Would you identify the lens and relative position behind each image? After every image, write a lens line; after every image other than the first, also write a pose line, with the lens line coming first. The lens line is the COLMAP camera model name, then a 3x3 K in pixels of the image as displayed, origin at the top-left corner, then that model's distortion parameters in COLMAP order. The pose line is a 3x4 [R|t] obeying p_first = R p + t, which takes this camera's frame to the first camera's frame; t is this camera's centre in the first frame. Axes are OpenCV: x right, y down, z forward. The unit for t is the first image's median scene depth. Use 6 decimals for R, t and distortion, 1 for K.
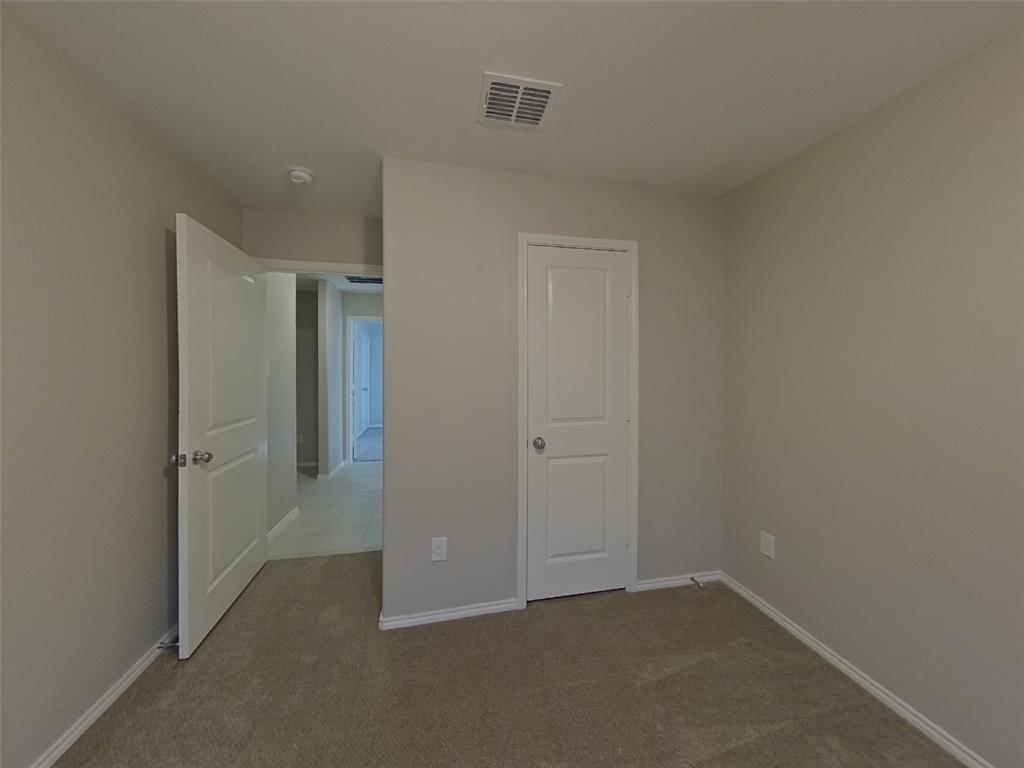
lens RADIAL K [[409.7, 0, 513.5], [0, 409.7, 379.3], [0, 0, 1]] dist [-0.002119, -0.000105]
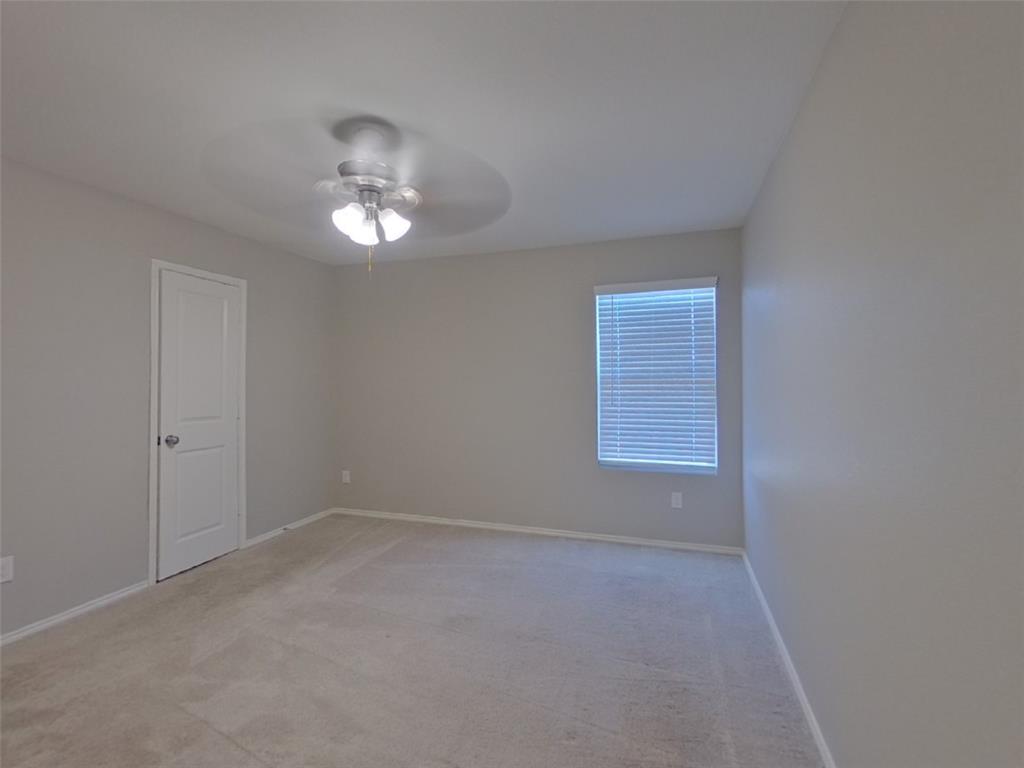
lens RADIAL K [[409.7, 0, 512.7], [0, 409.7, 388.7], [0, 0, 1]] dist [-0.002119, -0.000105]
pose [[0.473797, 0.002188, 0.880631, -0.462540], [-0.000982, 0.999998, -0.001956, 0.010105], [-0.880633, 0.000062, 0.473798, -0.379128]]
